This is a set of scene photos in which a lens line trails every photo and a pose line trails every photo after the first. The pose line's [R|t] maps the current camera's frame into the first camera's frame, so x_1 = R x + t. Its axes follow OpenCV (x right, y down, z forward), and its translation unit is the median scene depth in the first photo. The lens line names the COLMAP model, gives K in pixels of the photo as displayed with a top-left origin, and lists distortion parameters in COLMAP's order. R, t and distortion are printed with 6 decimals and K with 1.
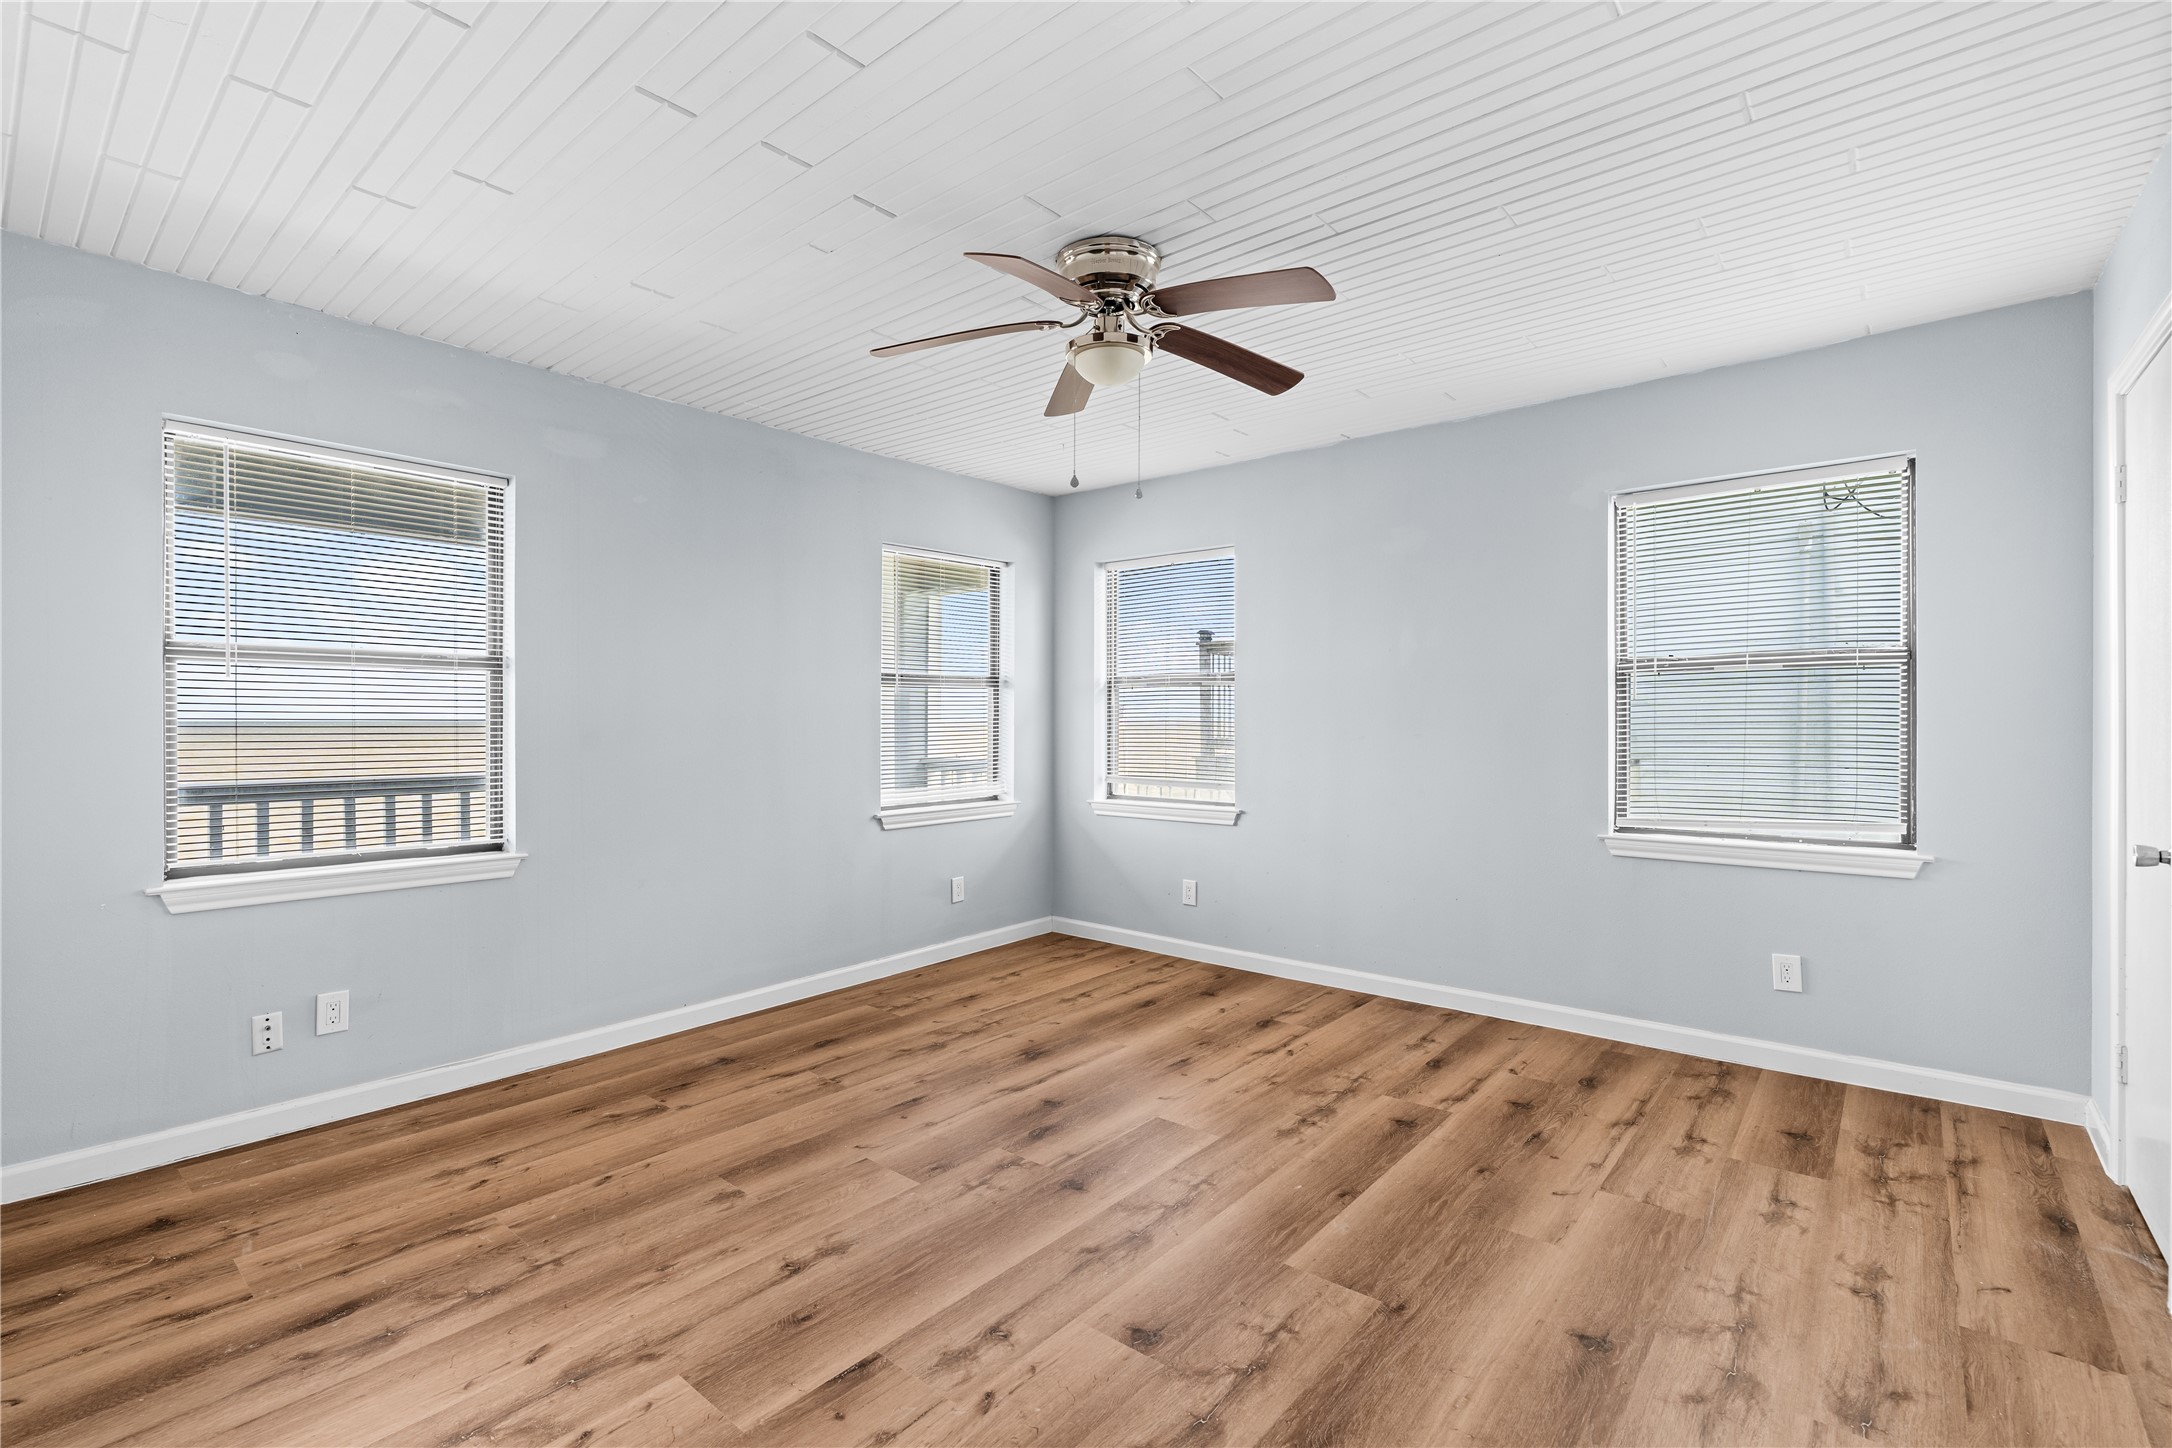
lens RADIAL K [[987.6, 0, 1084.2], [0, 987.6, 720.4], [0, 0, 1]] dist [-0.007403, 0.003328]
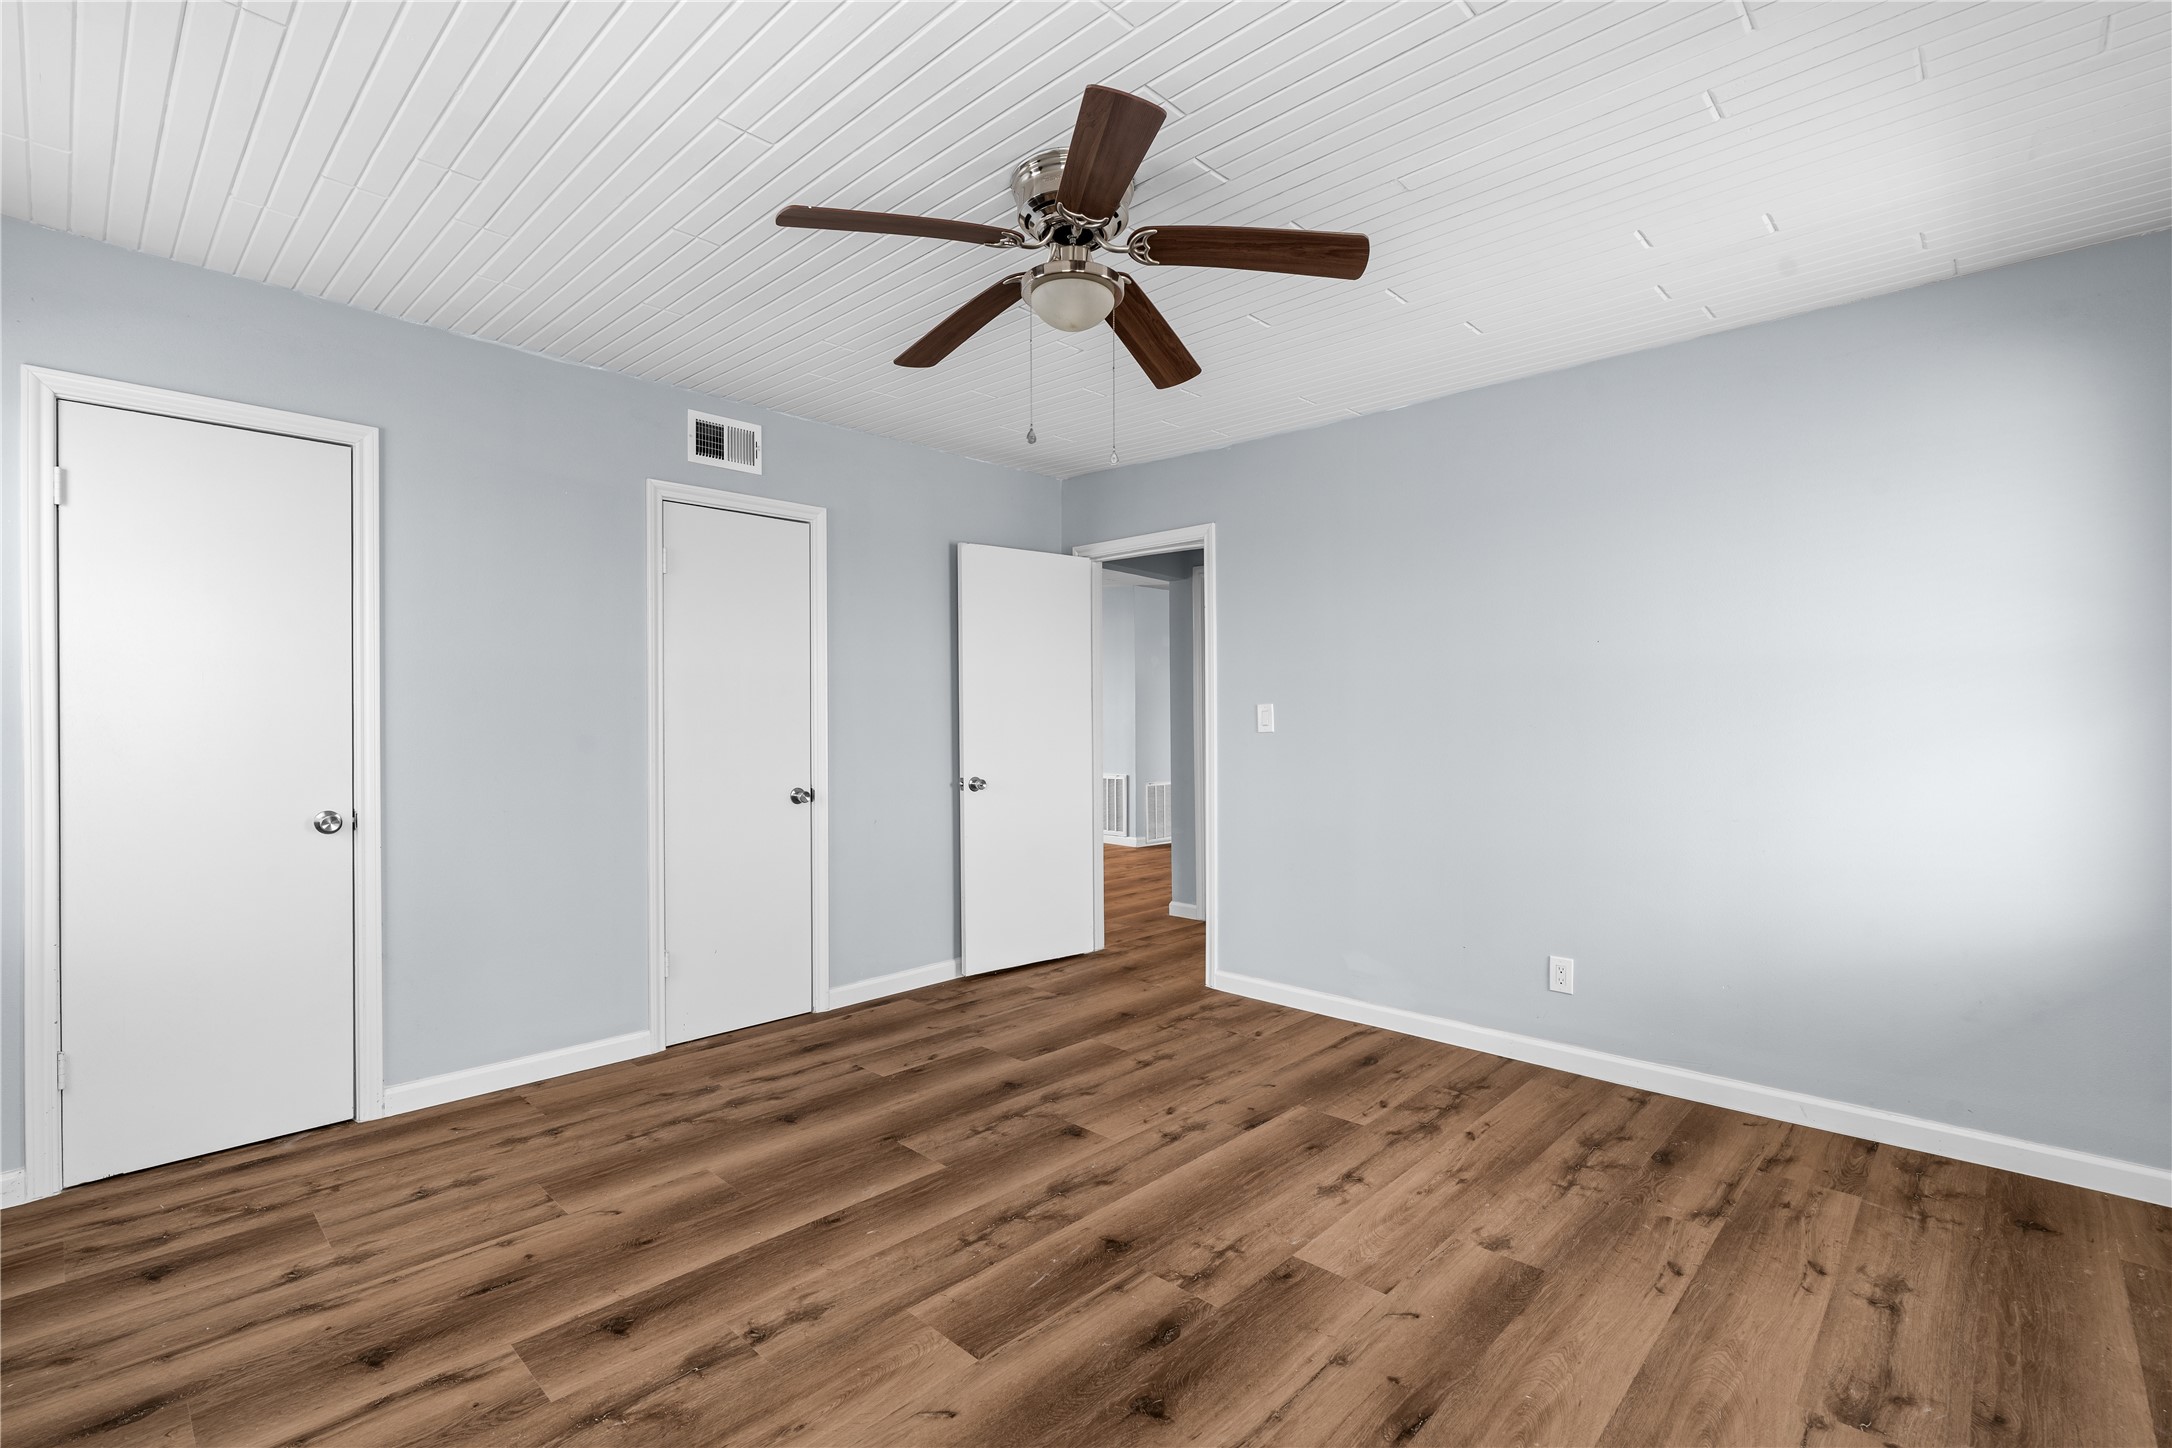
lens RADIAL K [[987.6, 0, 1086.2], [0, 987.6, 723.5], [0, 0, 1]] dist [-0.007403, 0.003328]
pose [[-0.998358, 0.000995, 0.057281, -0.037516], [0.001246, 0.999990, 0.004354, -0.003068], [-0.057276, 0.004418, -0.998349, 2.030364]]
